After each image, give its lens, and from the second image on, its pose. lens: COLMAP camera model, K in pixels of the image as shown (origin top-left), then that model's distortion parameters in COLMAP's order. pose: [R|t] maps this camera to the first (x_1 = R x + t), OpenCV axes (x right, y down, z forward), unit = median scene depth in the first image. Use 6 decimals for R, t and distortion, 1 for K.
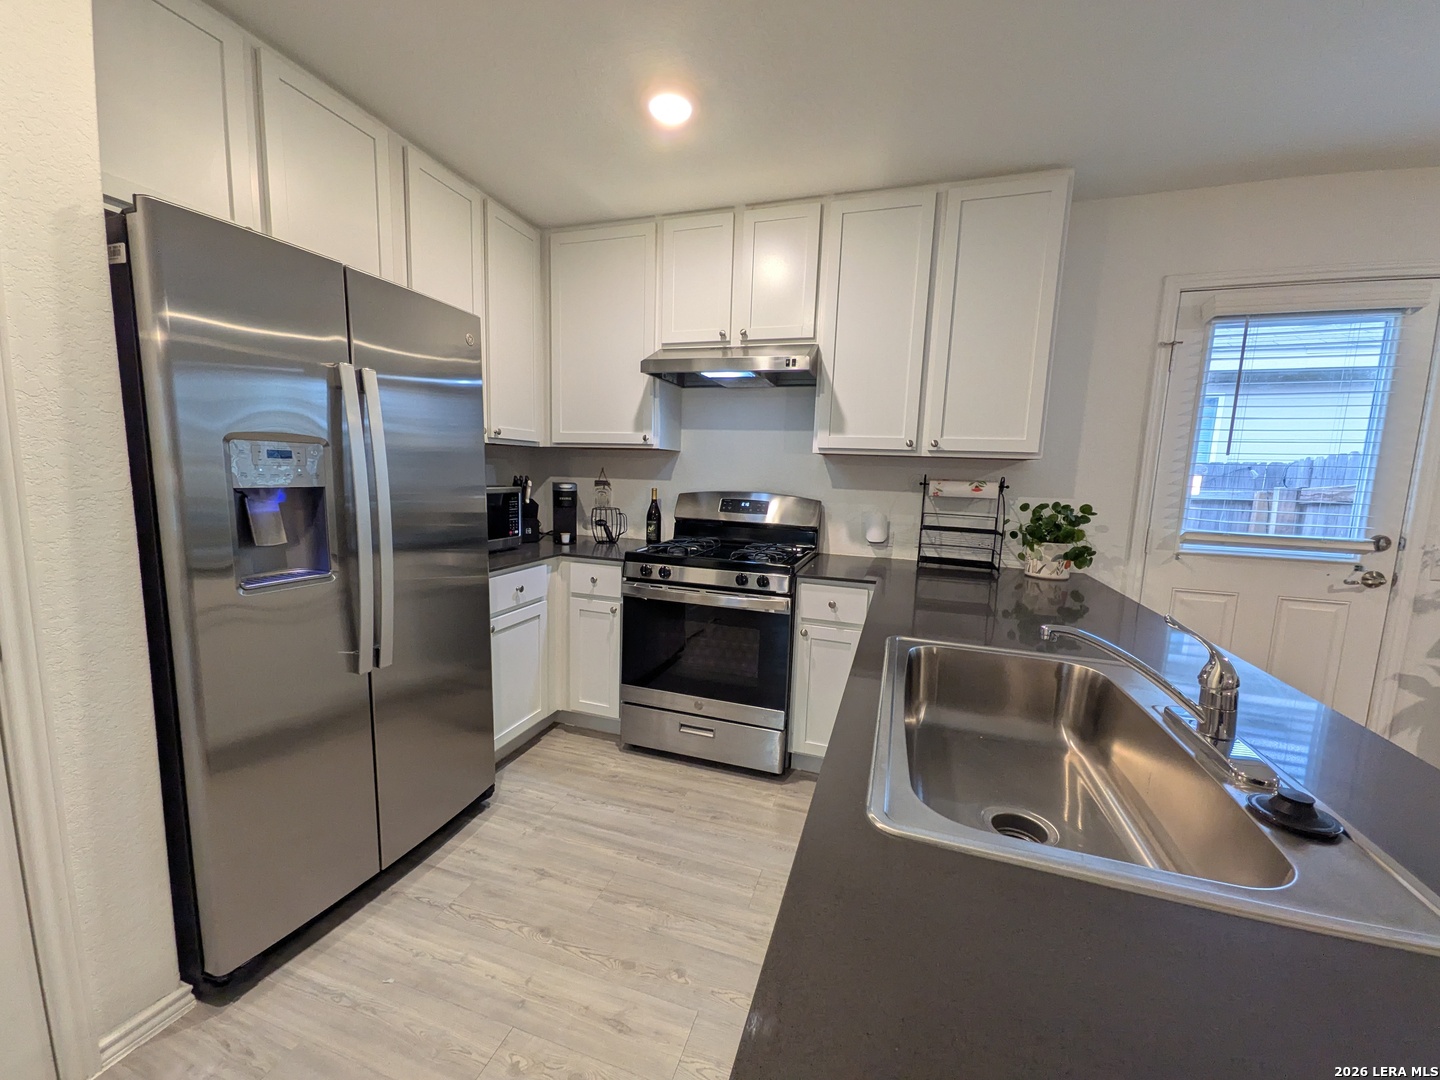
lens RADIAL K [[564.3, 0, 717.1], [0, 564.3, 542.2], [0, 0, 1]] dist [0.009290, -0.003079]
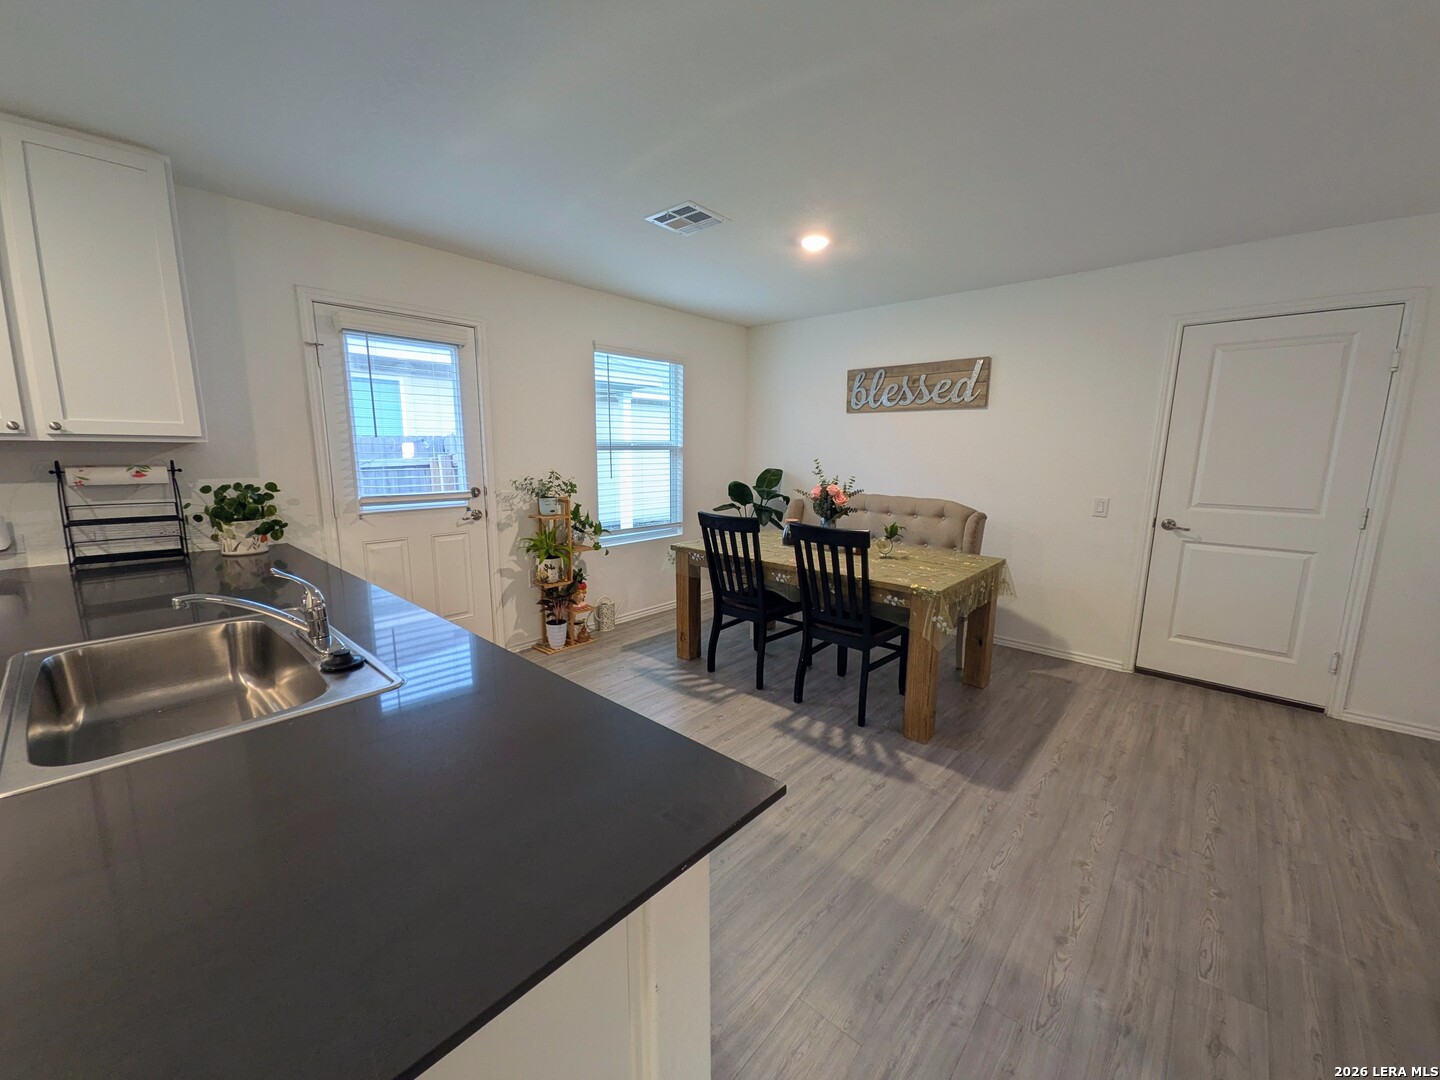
lens RADIAL K [[564.3, 0, 714.5], [0, 564.3, 542.5], [0, 0, 1]] dist [0.009290, -0.003079]
pose [[0.404272, -0.179439, 0.896865, -0.014590], [0.122851, 0.982334, 0.141162, -0.000612], [-0.906351, 0.053113, 0.419174, -0.249813]]
